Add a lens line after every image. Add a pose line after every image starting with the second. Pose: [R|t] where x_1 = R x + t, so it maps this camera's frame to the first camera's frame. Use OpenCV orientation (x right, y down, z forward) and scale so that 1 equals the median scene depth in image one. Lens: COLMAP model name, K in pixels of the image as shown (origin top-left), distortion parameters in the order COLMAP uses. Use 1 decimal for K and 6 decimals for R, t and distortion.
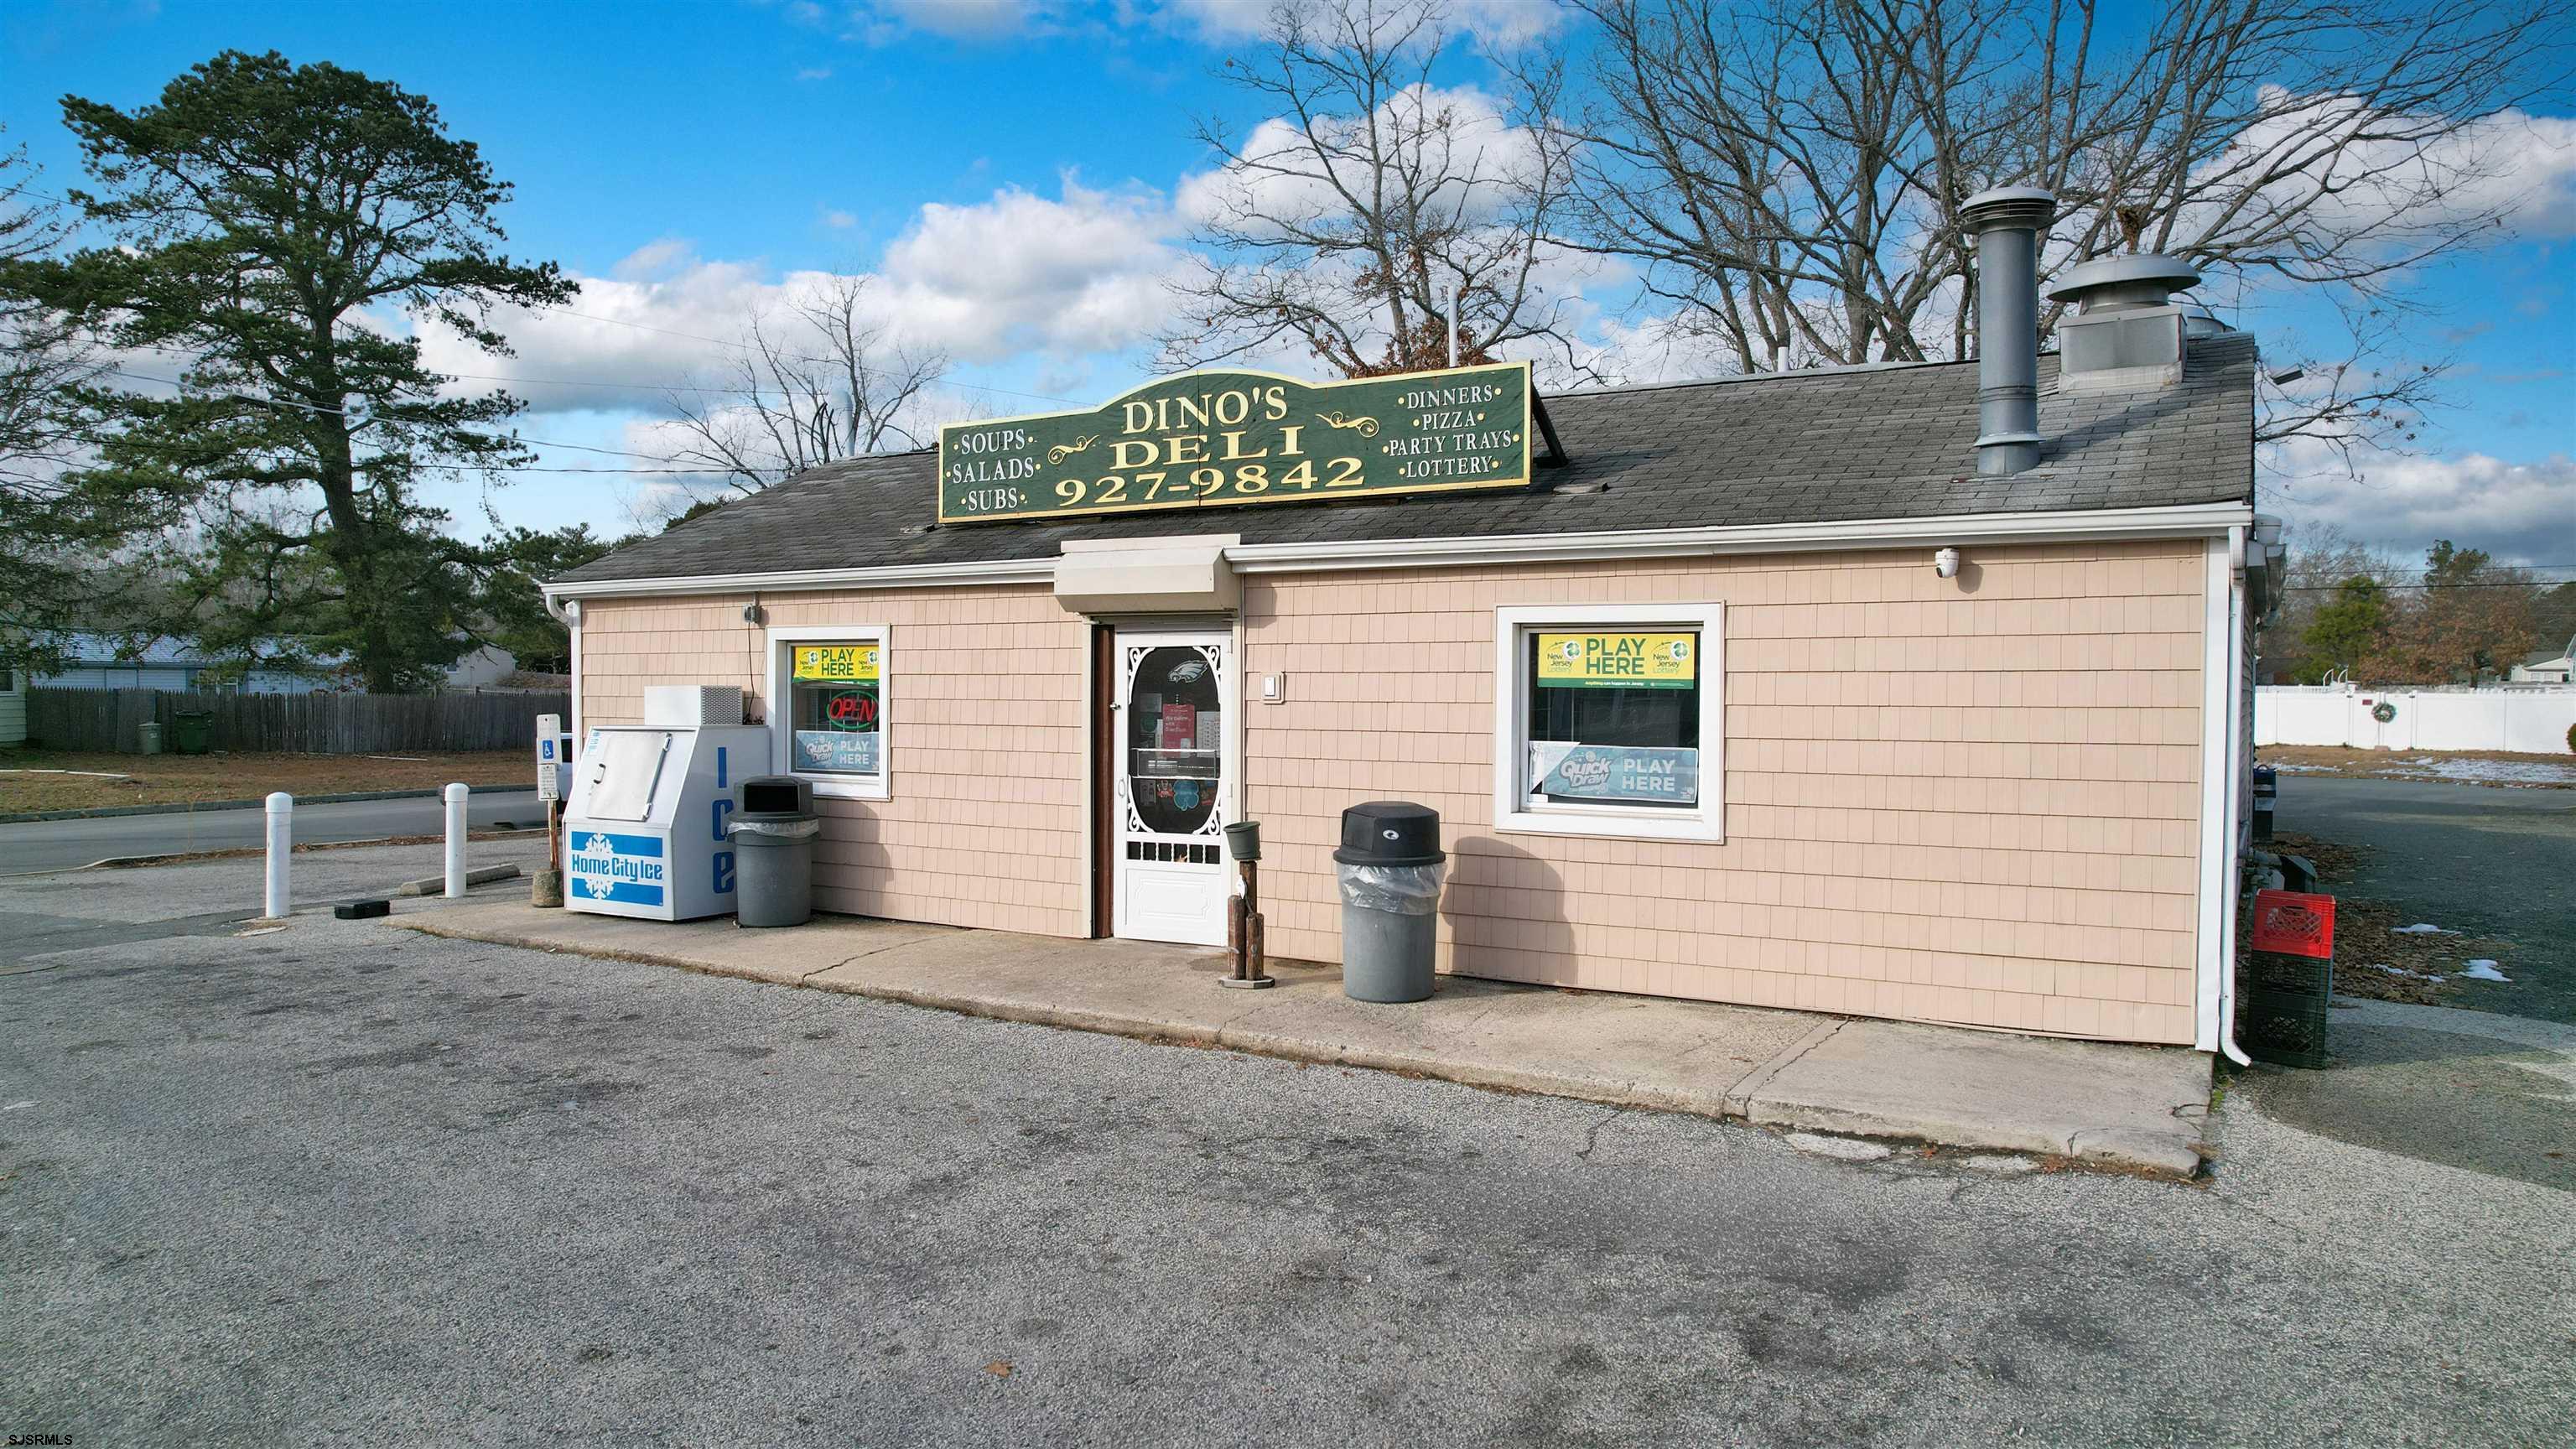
lens RADIAL K [[1650.3, 0, 1288.0], [0, 1650.3, 724.5], [0, 0, 1]] dist [-0.074288, 0.060859]
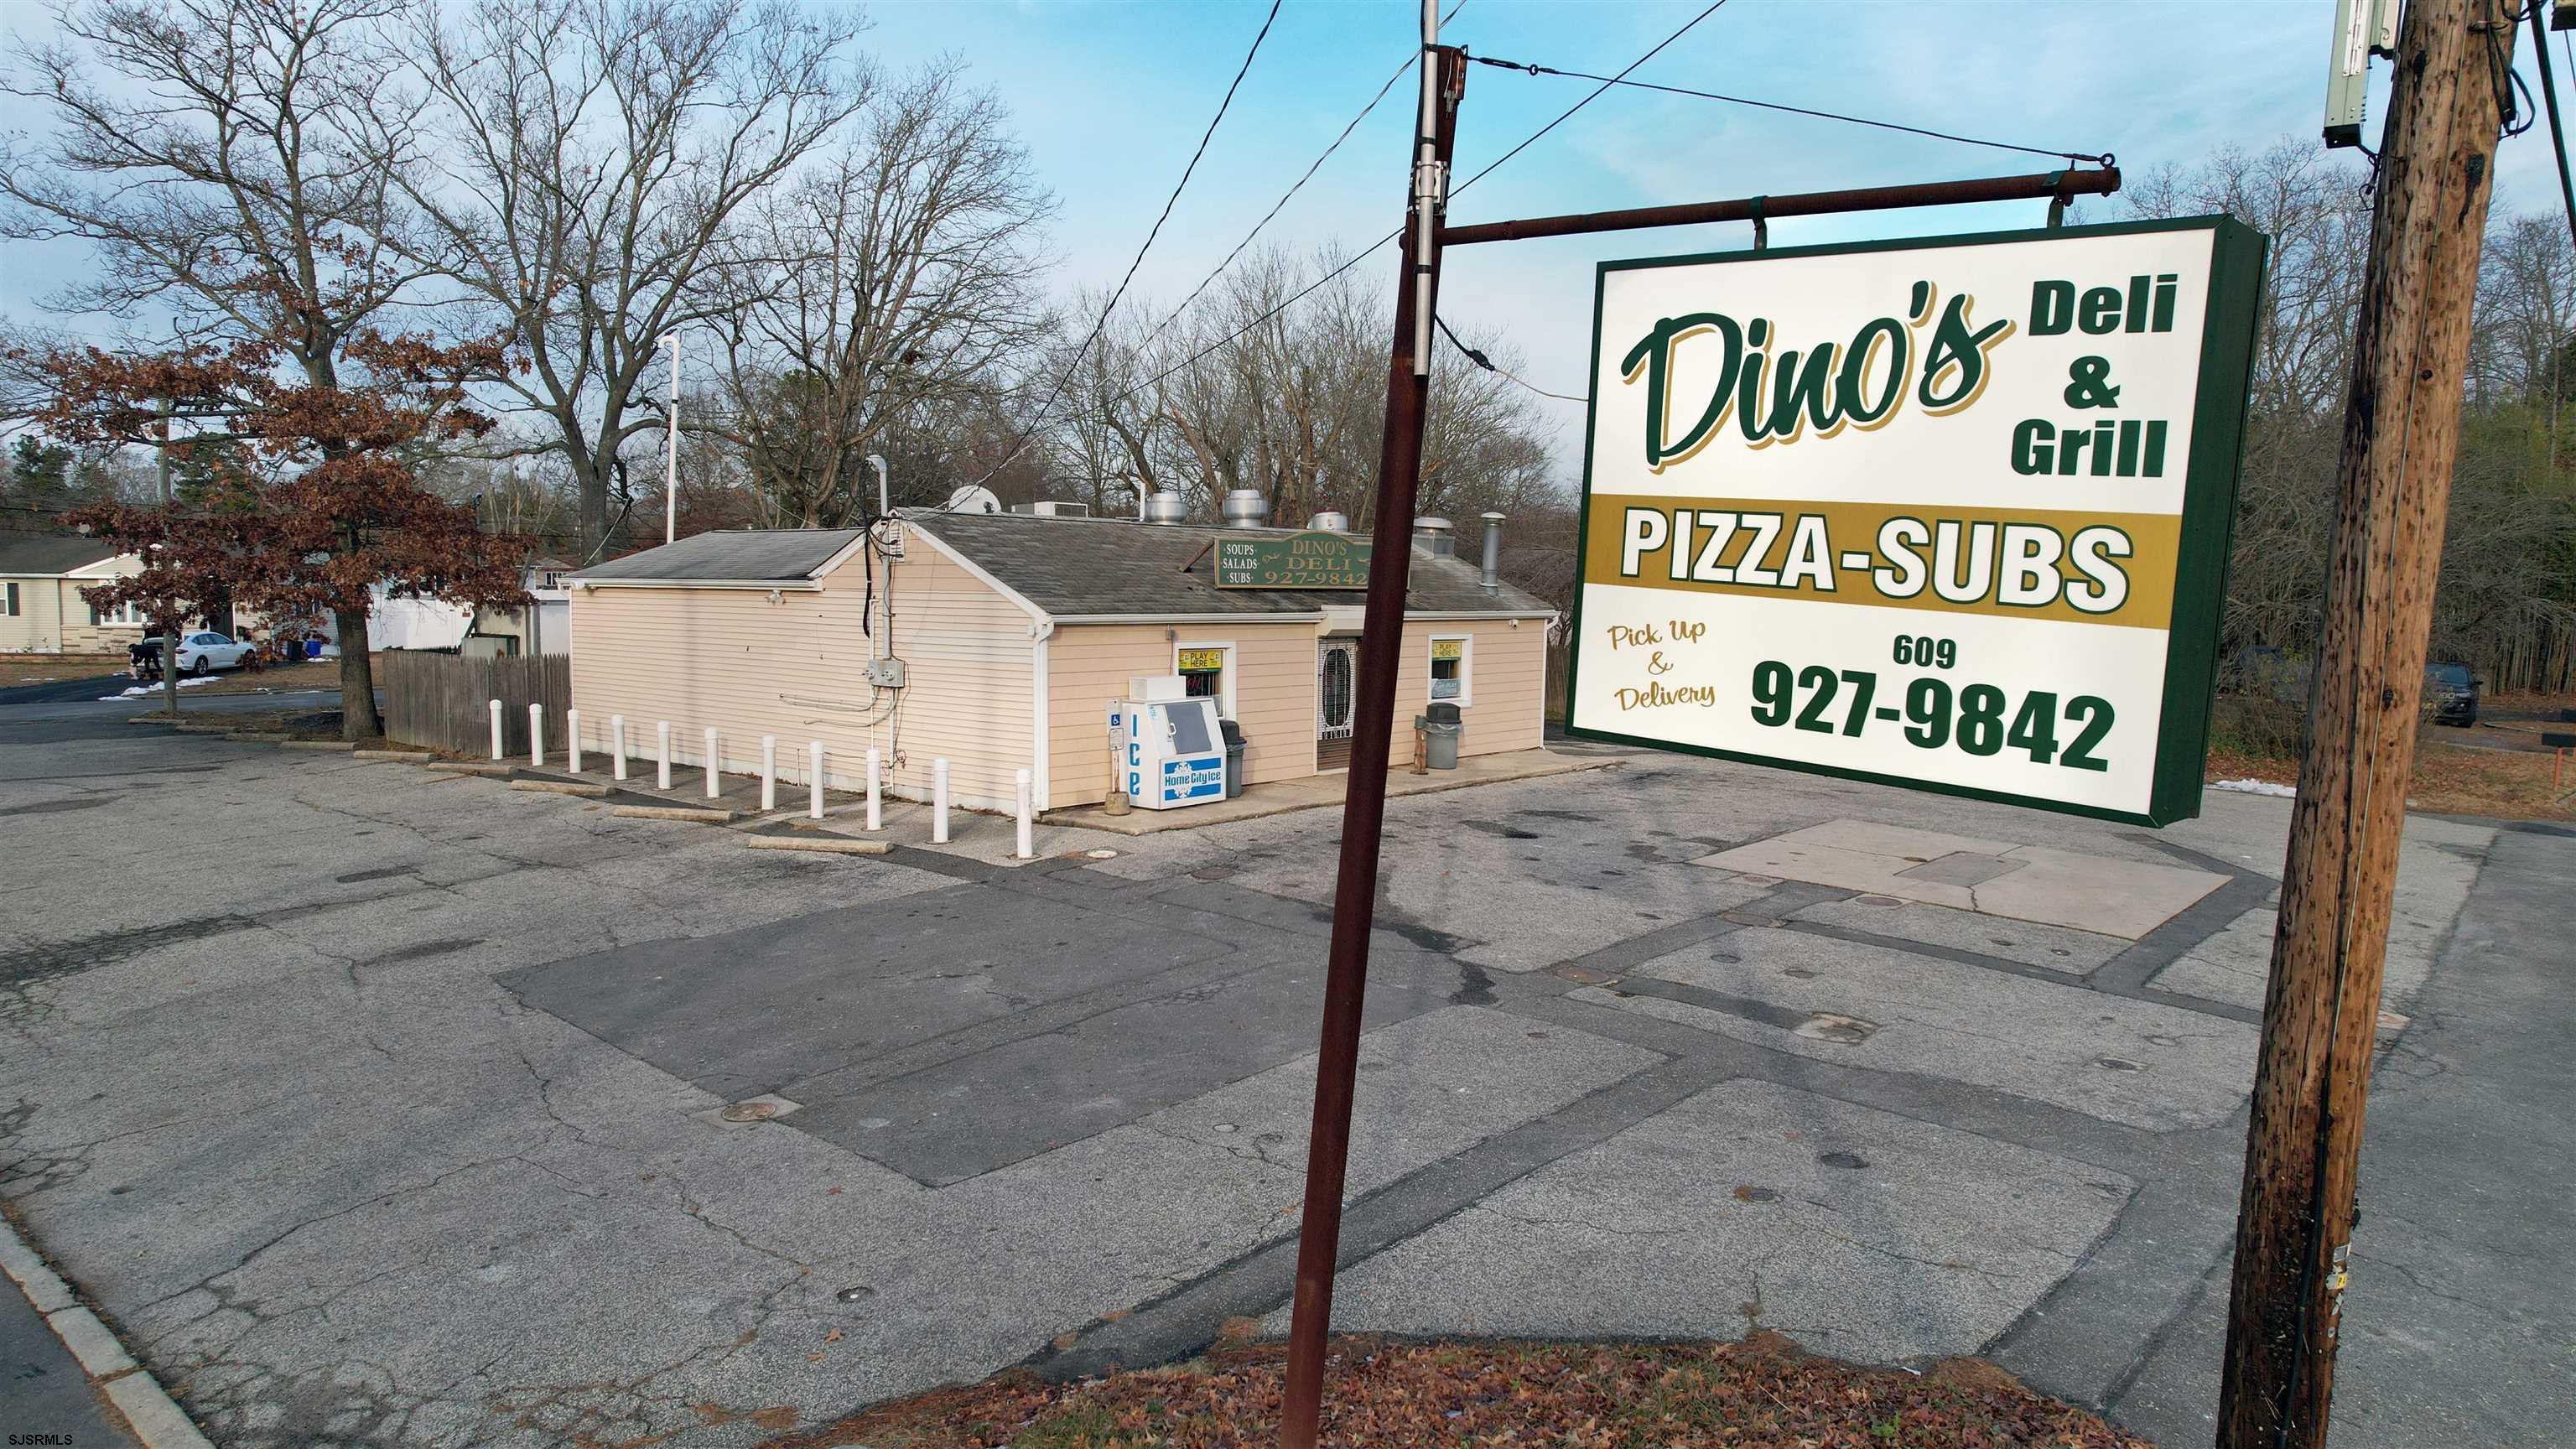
lens RADIAL K [[1650.3, 0, 1288.0], [0, 1650.3, 724.5], [0, 0, 1]] dist [-0.074288, 0.060859]
pose [[0.170995, -0.084726, 0.981622, -2.363966], [0.011708, 0.996400, 0.083962, -0.135076], [-0.985202, -0.002864, 0.171372, 0.628384]]
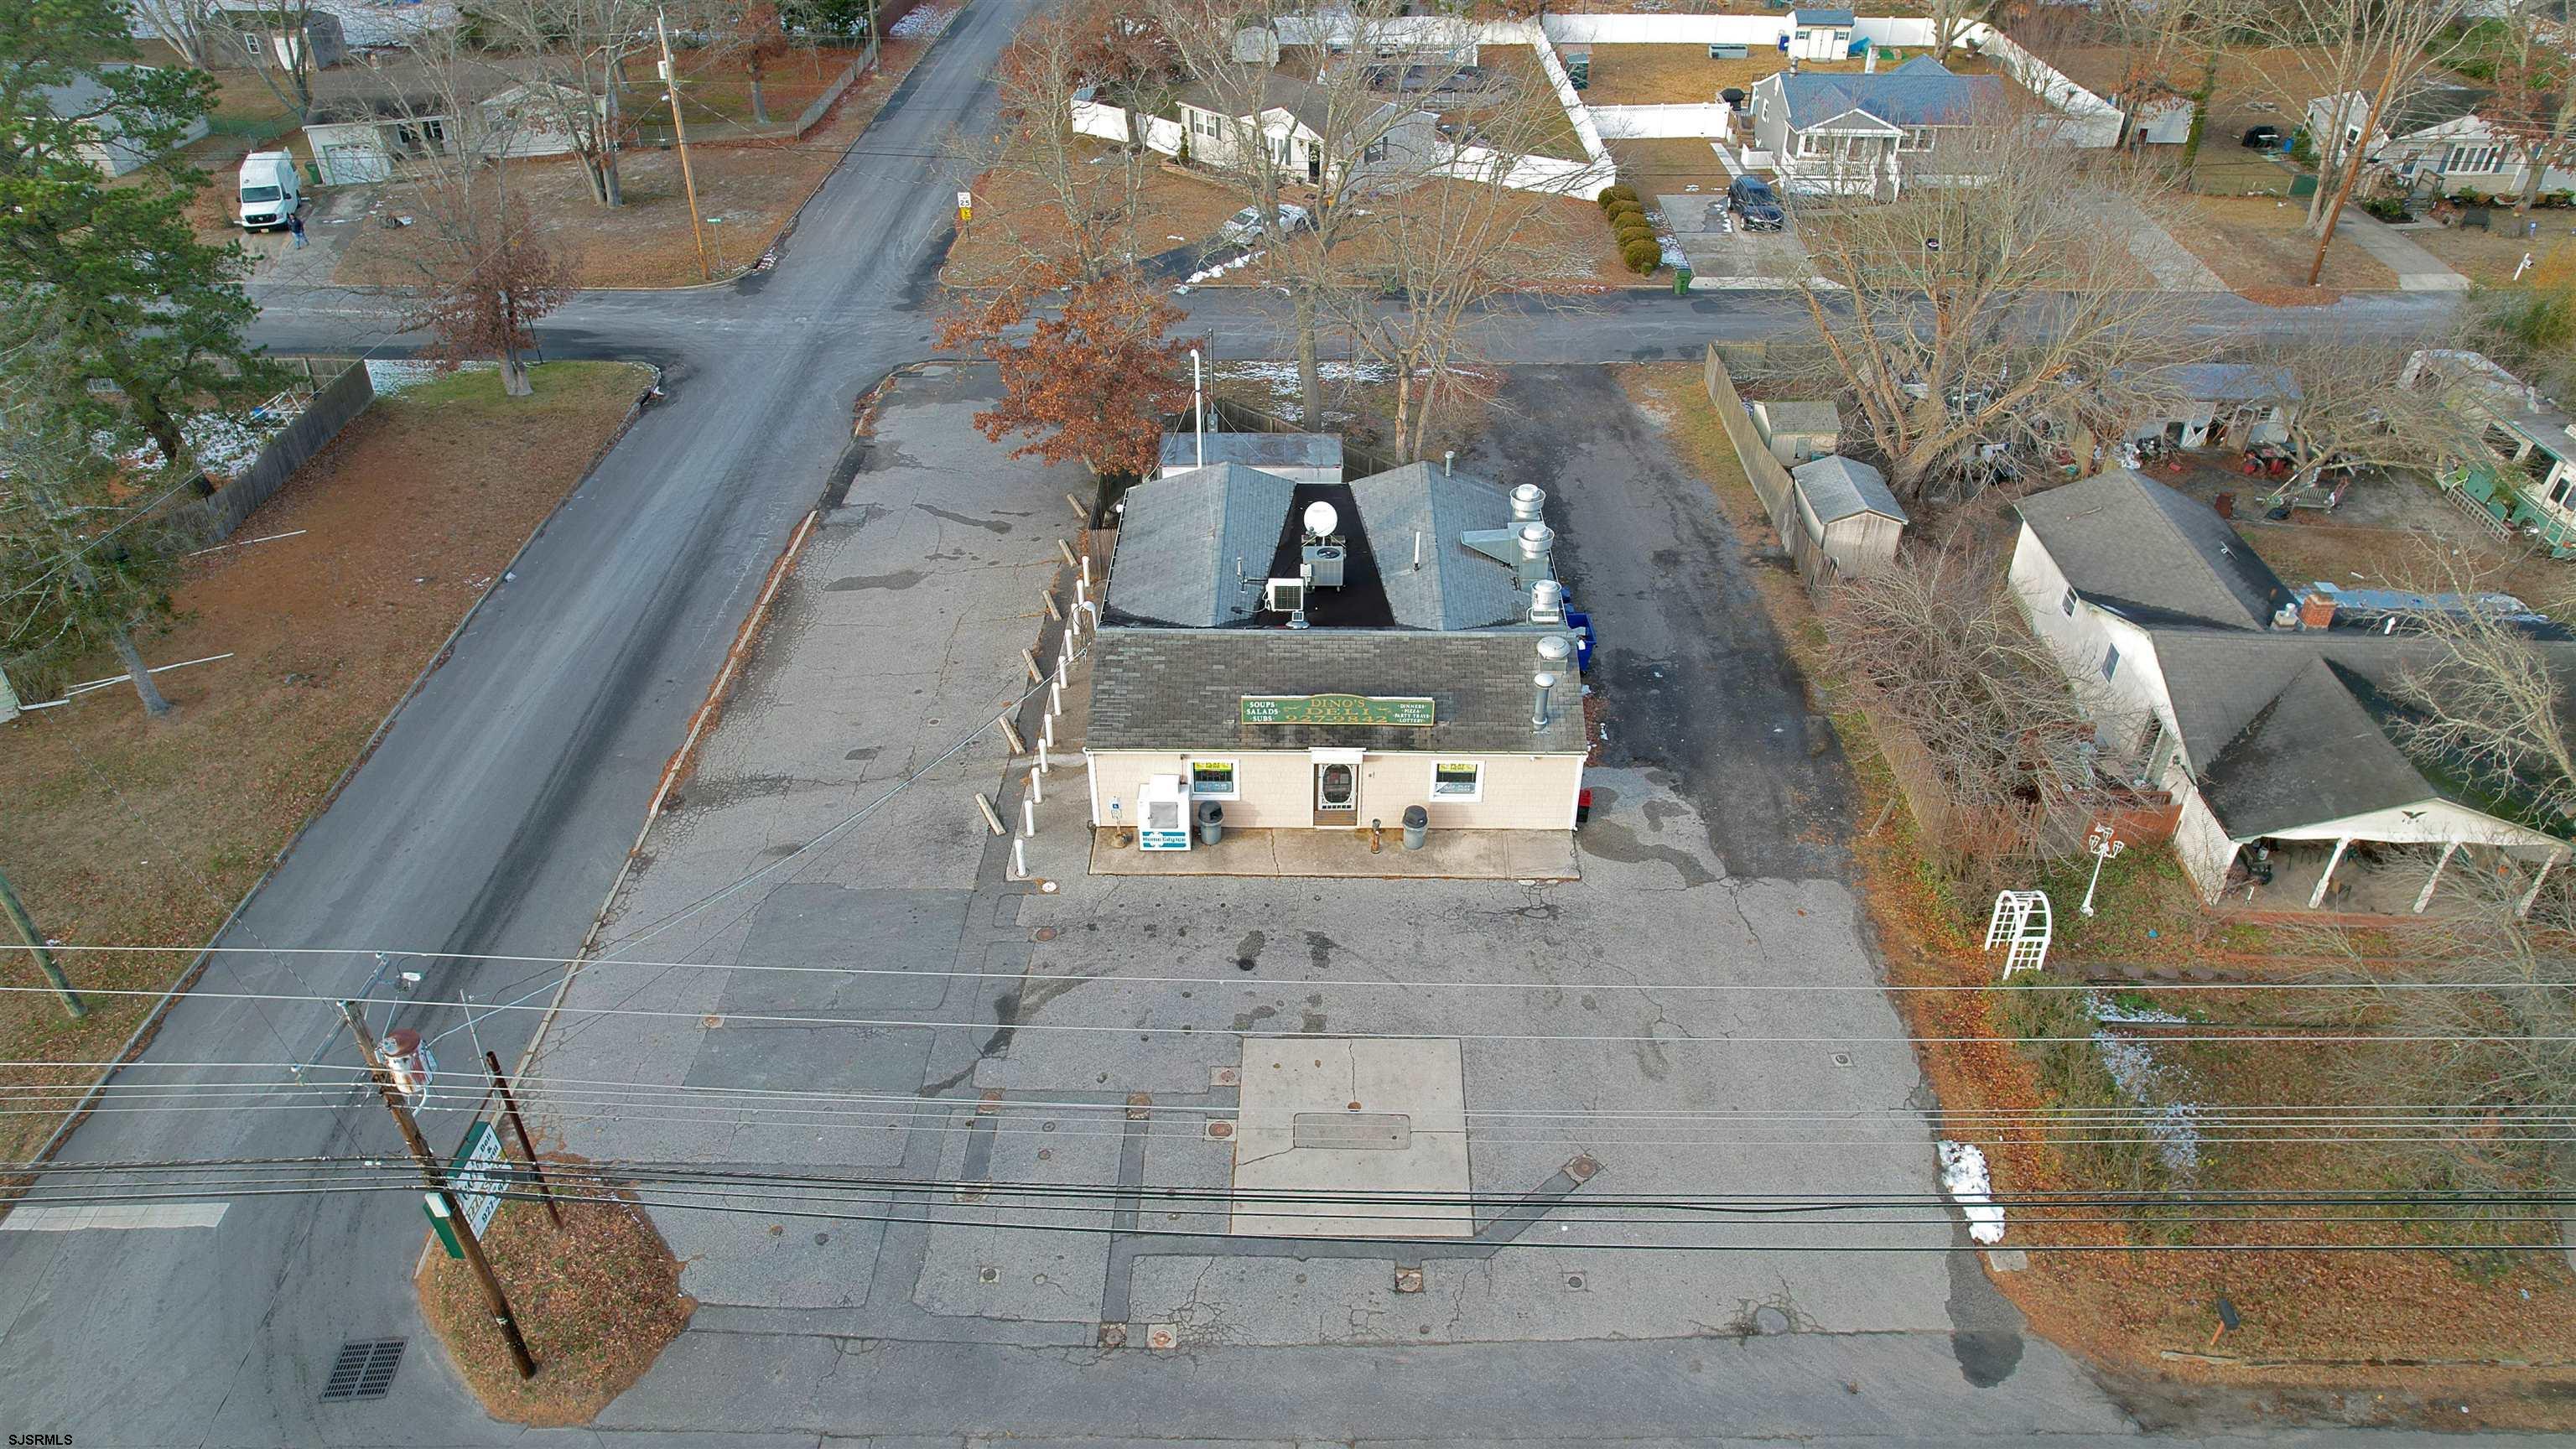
lens RADIAL K [[1650.3, 0, 1288.0], [0, 1650.3, 724.5], [0, 0, 1]] dist [-0.074288, 0.060859]
pose [[0.864391, -0.291376, 0.409790, -1.637662], [0.015216, 0.829769, 0.557900, -2.165014], [-0.502589, -0.476009, 0.721678, -1.588814]]
